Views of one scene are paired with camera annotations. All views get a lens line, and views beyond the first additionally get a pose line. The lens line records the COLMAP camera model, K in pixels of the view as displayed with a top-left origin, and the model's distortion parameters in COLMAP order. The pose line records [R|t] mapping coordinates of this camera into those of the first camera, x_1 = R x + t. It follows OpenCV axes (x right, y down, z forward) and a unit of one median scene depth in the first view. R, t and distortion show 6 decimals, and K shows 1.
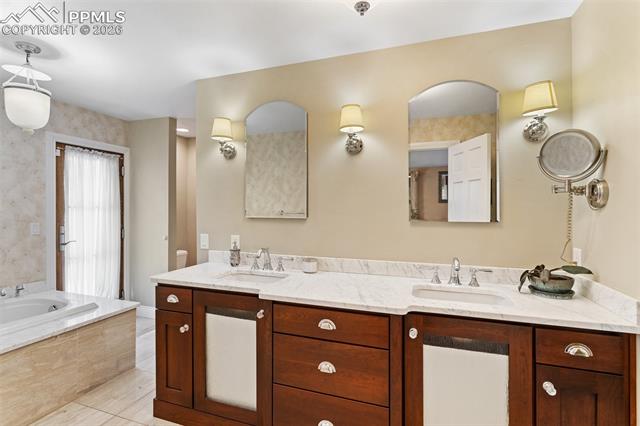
lens RADIAL K [[308.2, 0, 317.9], [0, 308.2, 210.5], [0, 0, 1]] dist [0.020116, 0.000231]
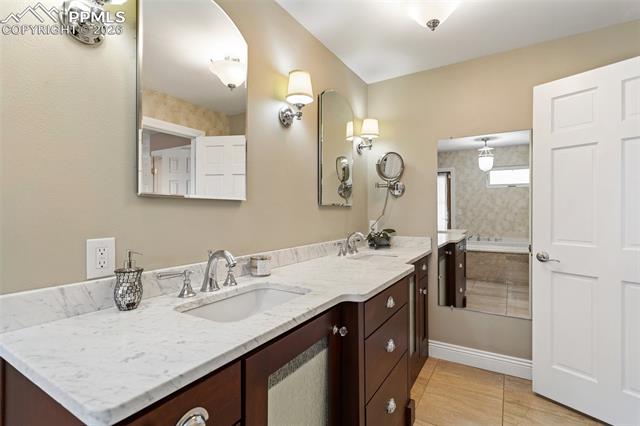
lens RADIAL K [[308.2, 0, 318.1], [0, 308.2, 211.8], [0, 0, 1]] dist [0.020116, 0.000231]
pose [[0.202829, 0.002563, 0.979211, -0.690898], [0.016005, 0.999854, -0.005932, 0.060559], [-0.979083, 0.016875, 0.202758, 0.719680]]
